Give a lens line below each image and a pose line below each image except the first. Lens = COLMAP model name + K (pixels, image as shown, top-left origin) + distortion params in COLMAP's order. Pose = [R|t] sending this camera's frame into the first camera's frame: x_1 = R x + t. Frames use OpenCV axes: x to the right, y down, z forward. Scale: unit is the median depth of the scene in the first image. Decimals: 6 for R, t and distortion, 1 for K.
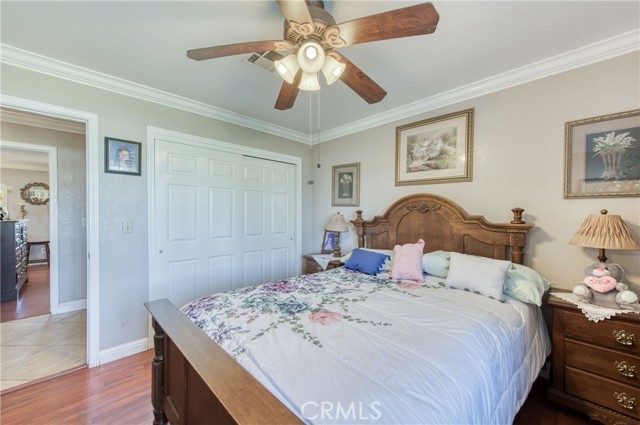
lens RADIAL K [[250.6, 0, 320.3], [0, 250.6, 214.2], [0, 0, 1]] dist [0.006422, -0.001374]
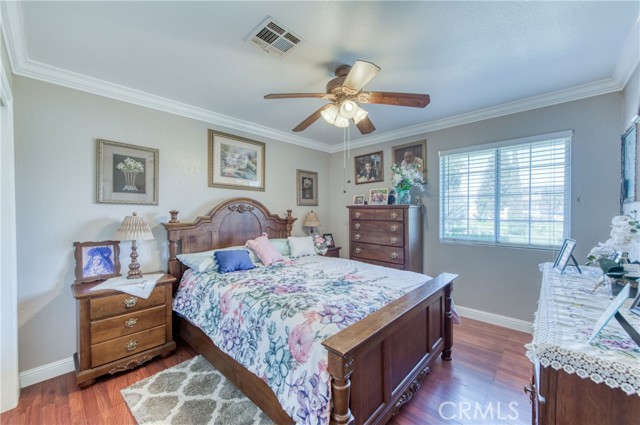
lens RADIAL K [[250.6, 0, 320.2], [0, 250.6, 212.7], [0, 0, 1]] dist [0.006422, -0.001374]
pose [[-0.043117, -0.000130, 0.999070, -0.805706], [0.019326, 0.999813, 0.000964, 0.000182], [-0.998883, 0.019349, -0.043106, 0.656503]]
